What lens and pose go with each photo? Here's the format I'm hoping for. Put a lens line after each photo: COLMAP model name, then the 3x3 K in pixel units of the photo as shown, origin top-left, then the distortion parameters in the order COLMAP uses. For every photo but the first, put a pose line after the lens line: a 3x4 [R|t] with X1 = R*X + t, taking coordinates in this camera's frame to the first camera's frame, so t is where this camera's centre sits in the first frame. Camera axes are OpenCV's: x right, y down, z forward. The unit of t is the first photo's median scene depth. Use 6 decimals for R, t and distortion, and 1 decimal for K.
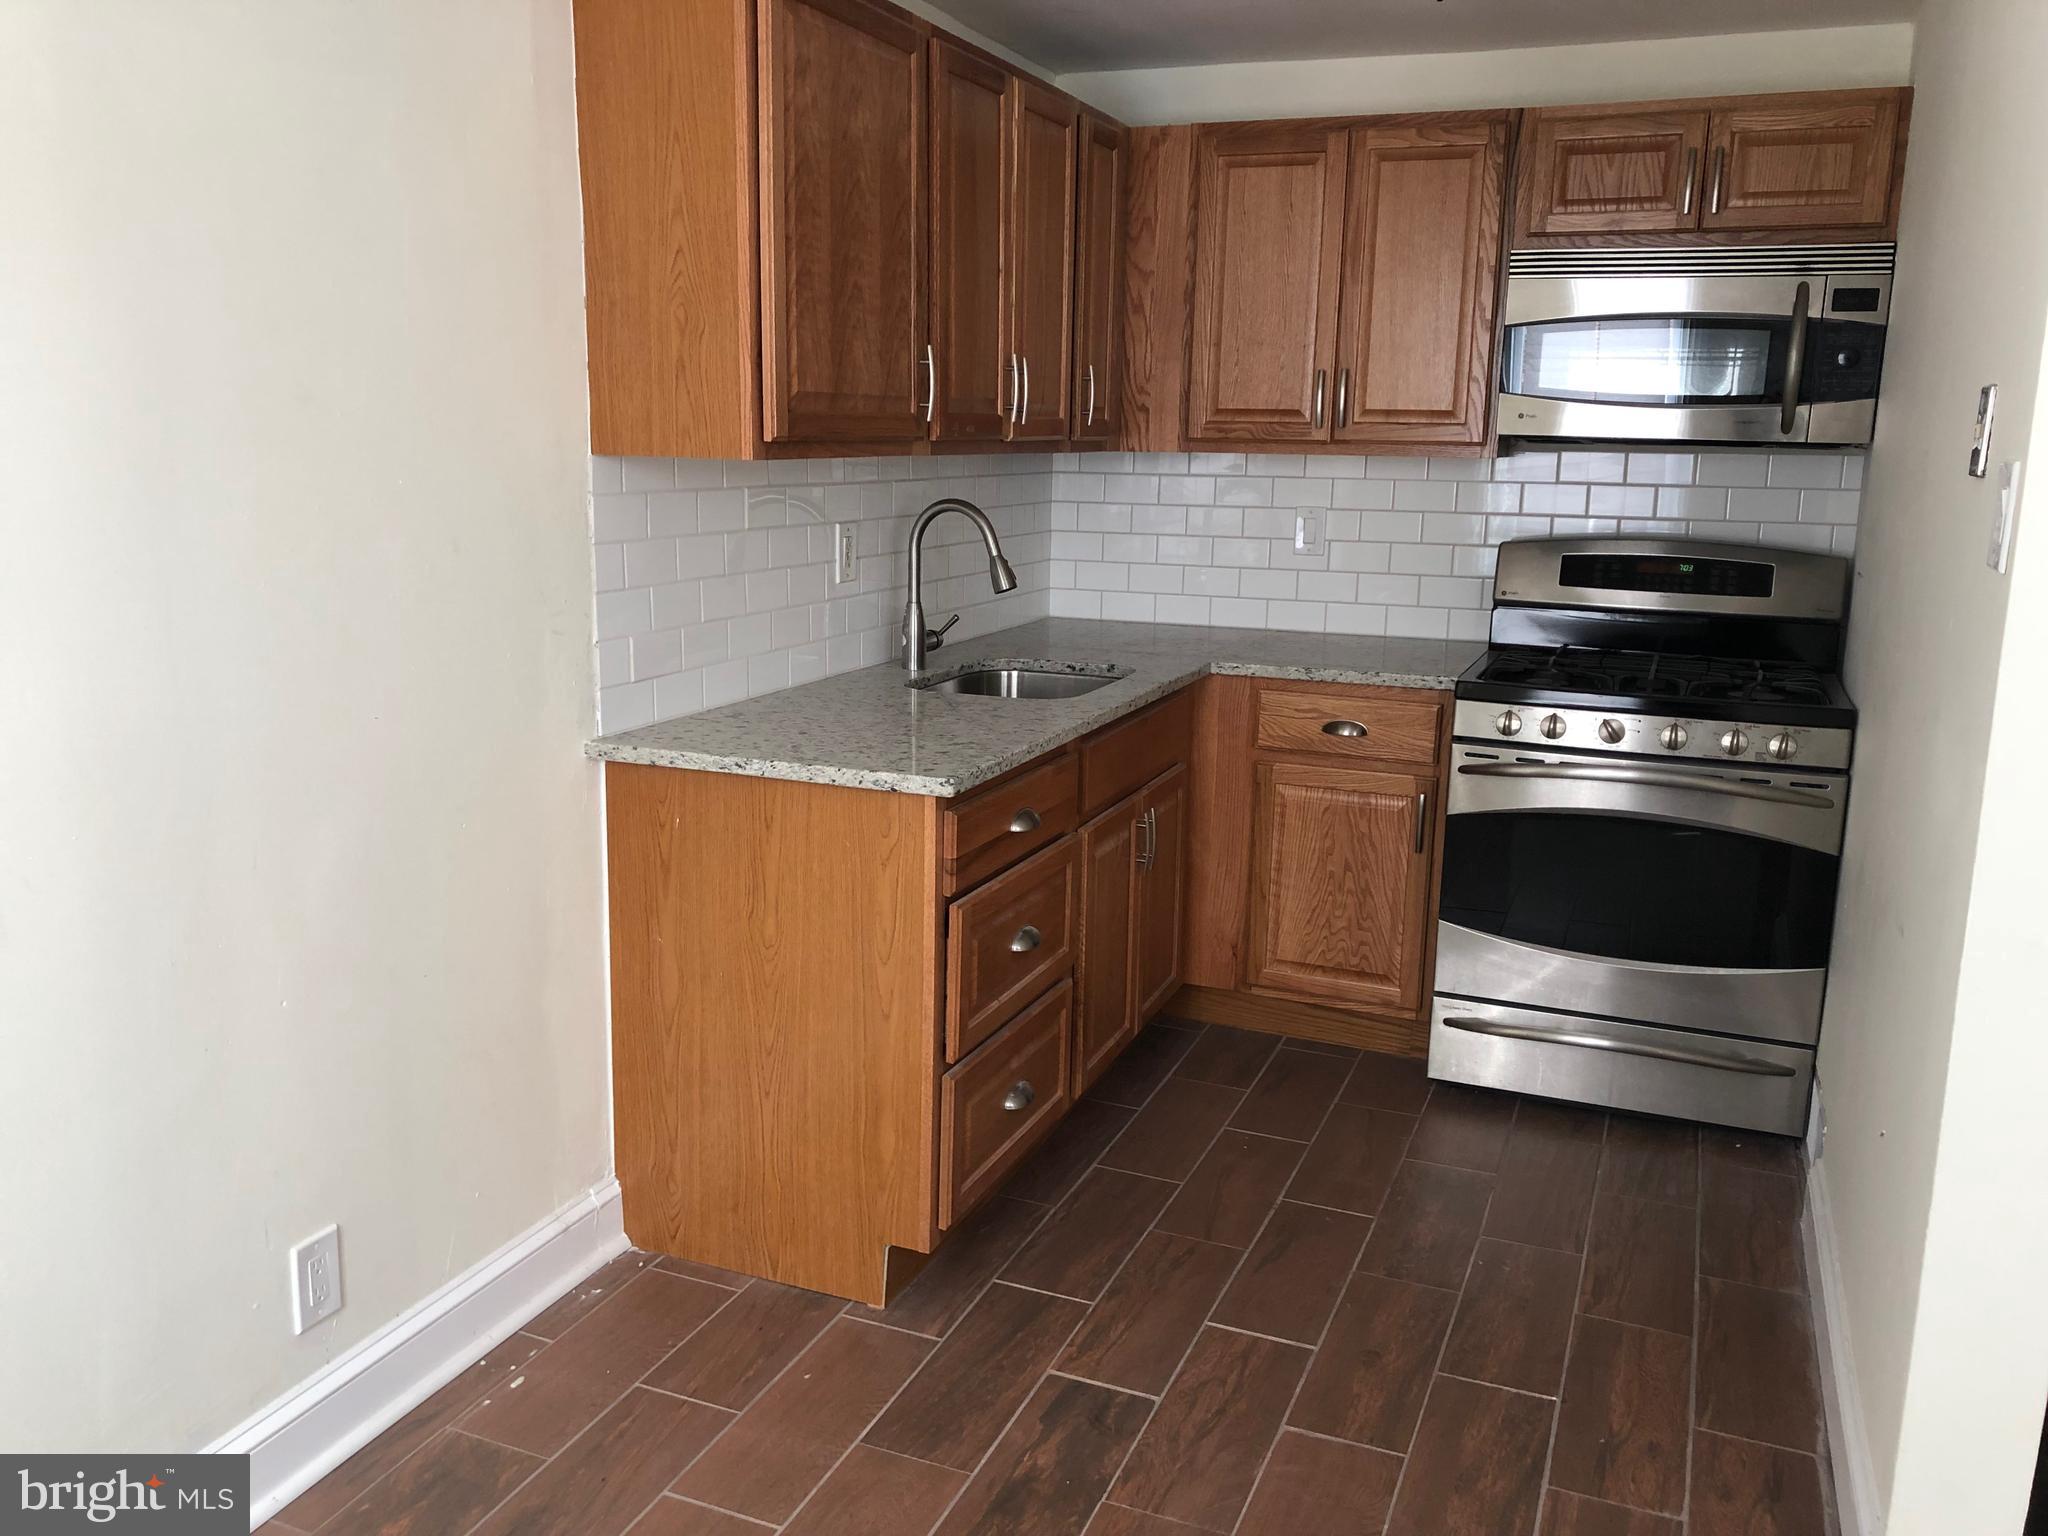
lens RADIAL K [[1675.9, 0, 1019.9], [0, 1675.9, 762.5], [0, 0, 1]] dist [0.051386, -0.059289]
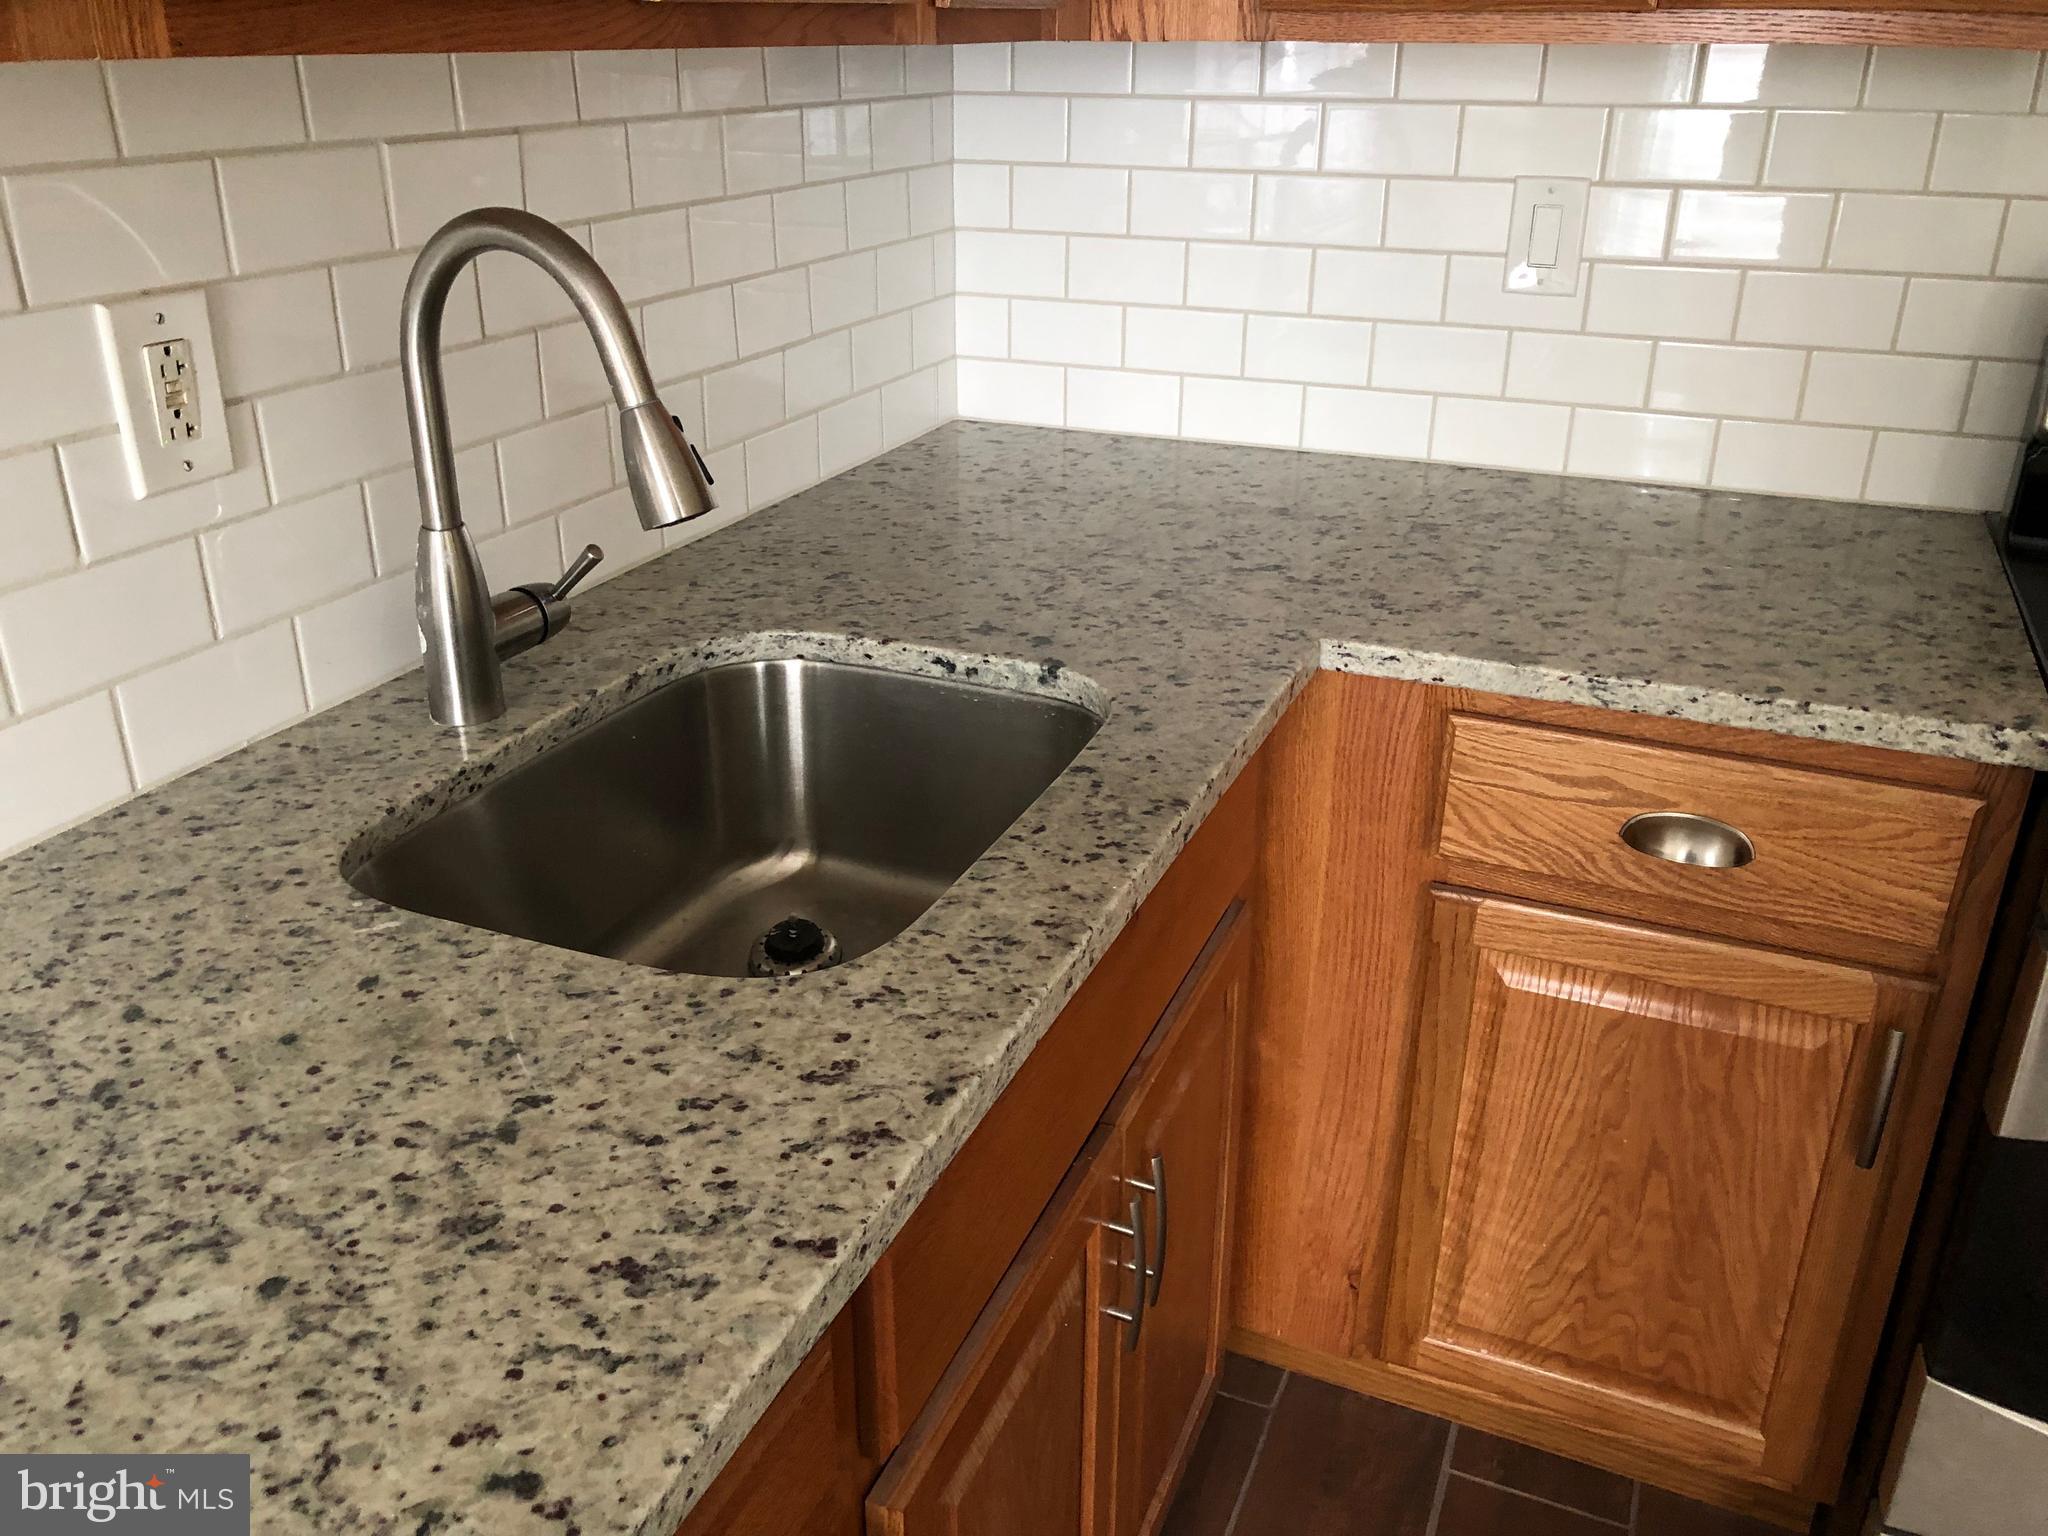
lens RADIAL K [[1675.9, 0, 1013.0], [0, 1675.9, 764.1], [0, 0, 1]] dist [0.051386, -0.059289]
pose [[0.999603, -0.006041, -0.027528, 0.059819], [0.011839, 0.976402, 0.215636, -0.123413], [0.025575, -0.215877, 0.976086, 0.675684]]
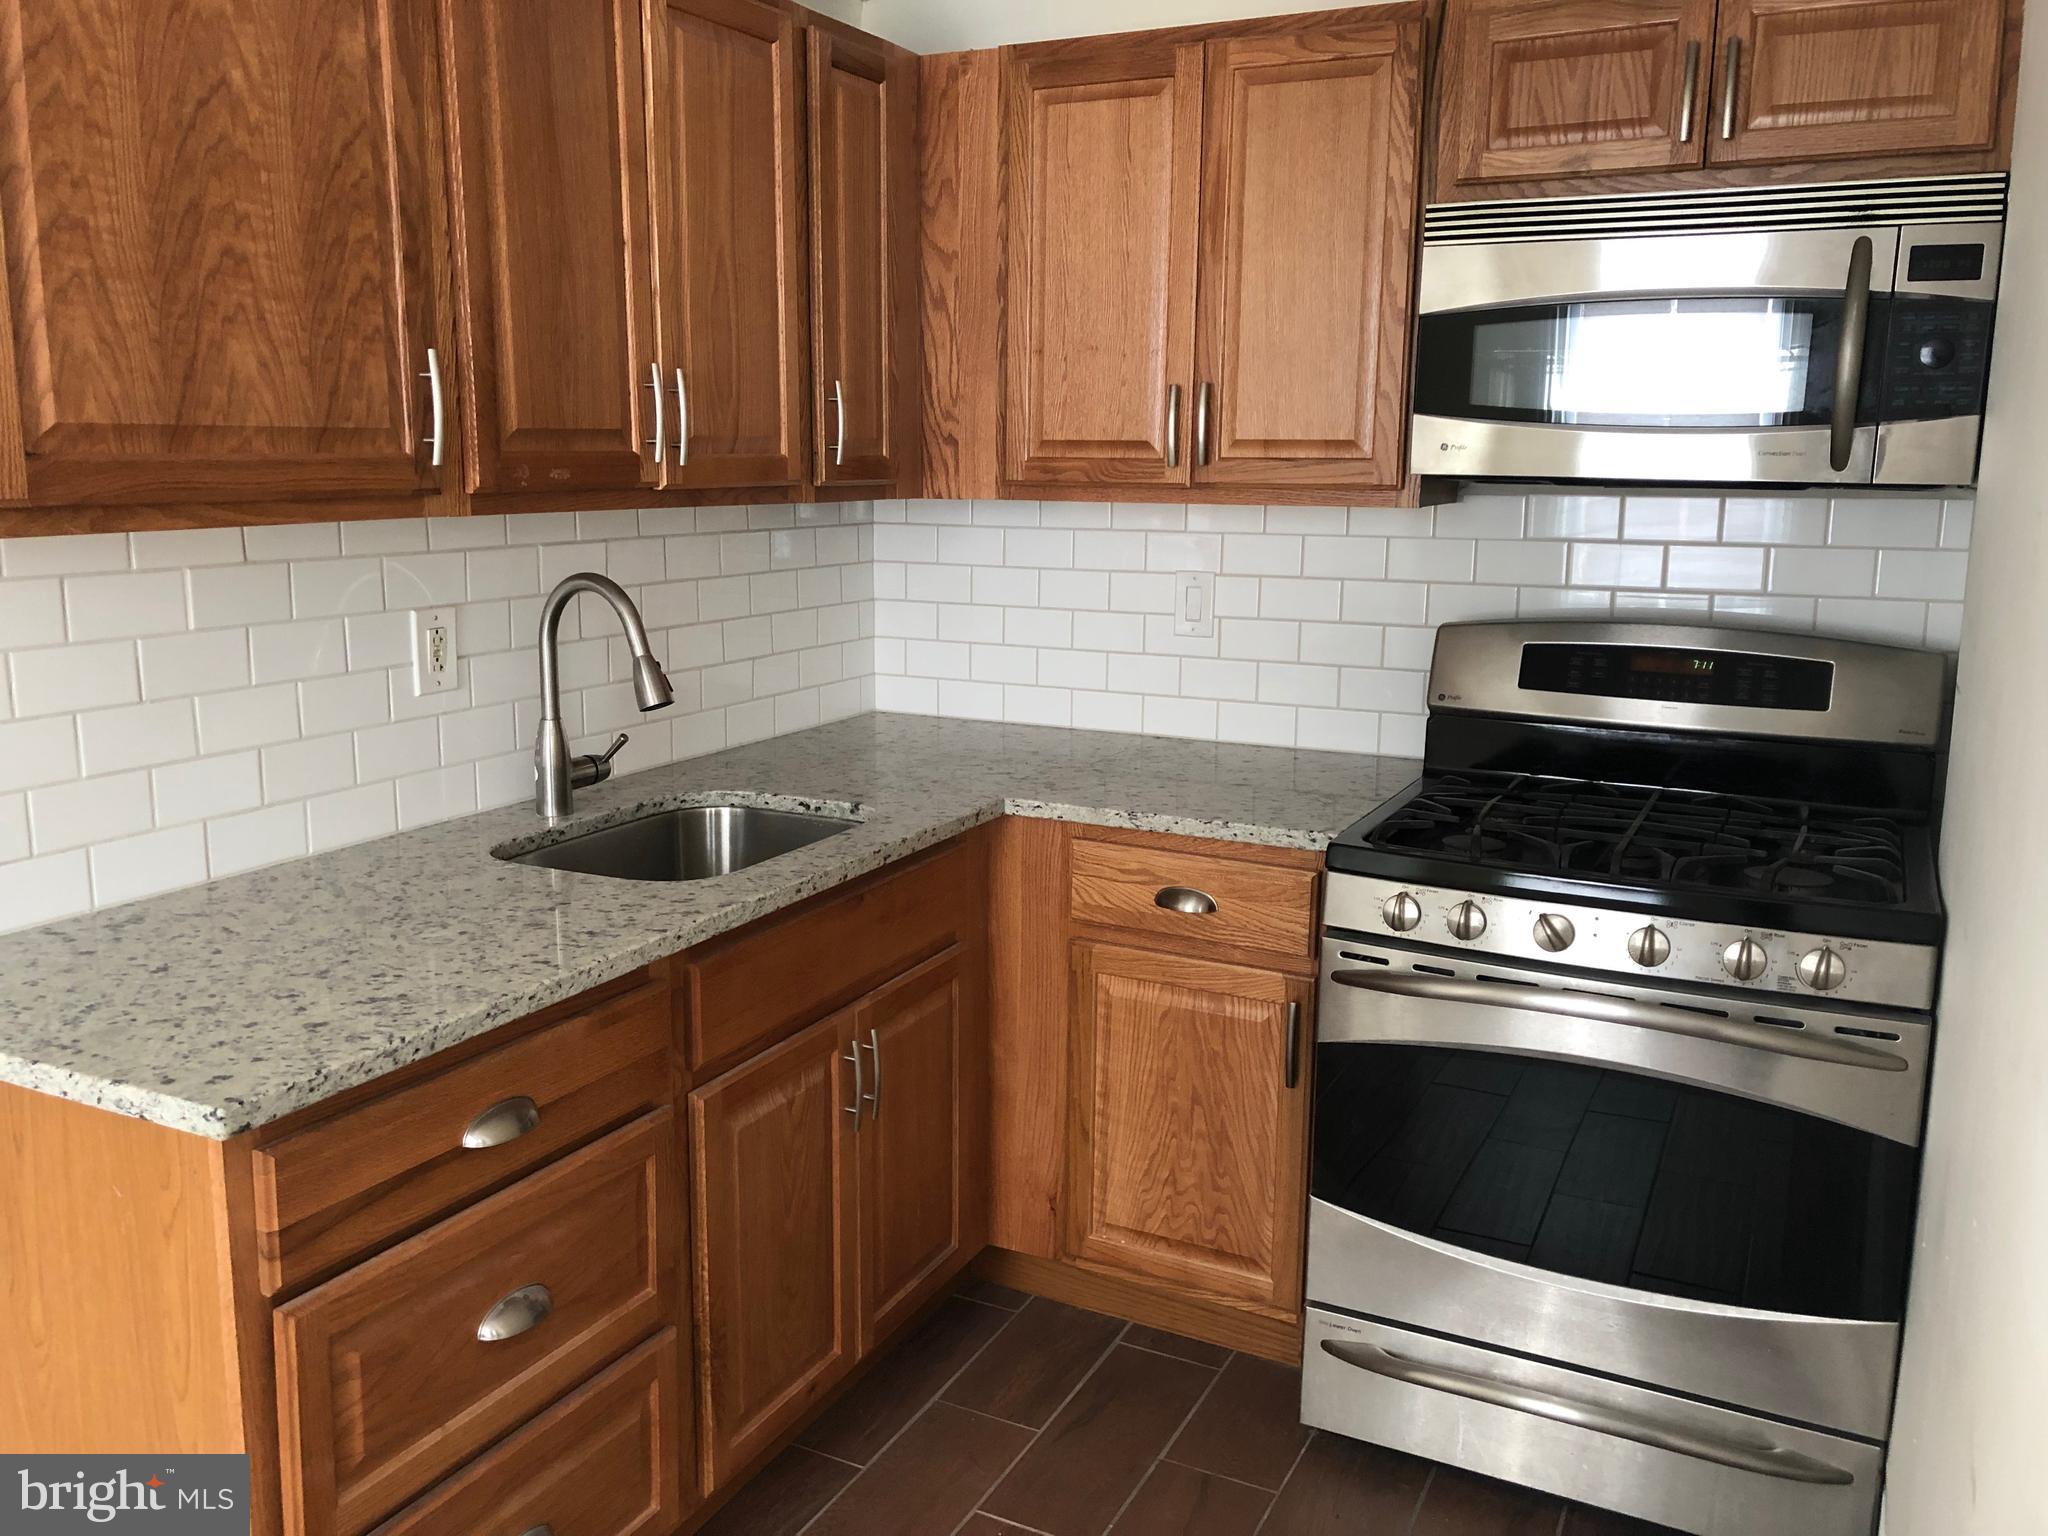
lens RADIAL K [[1675.9, 0, 1014.4], [0, 1675.9, 752.2], [0, 0, 1]] dist [0.051386, -0.059289]
pose [[0.996263, 0.004160, -0.086276, 0.192285], [-0.005904, 0.999783, -0.019973, -0.070572], [0.086174, 0.020408, 0.996071, 0.324057]]
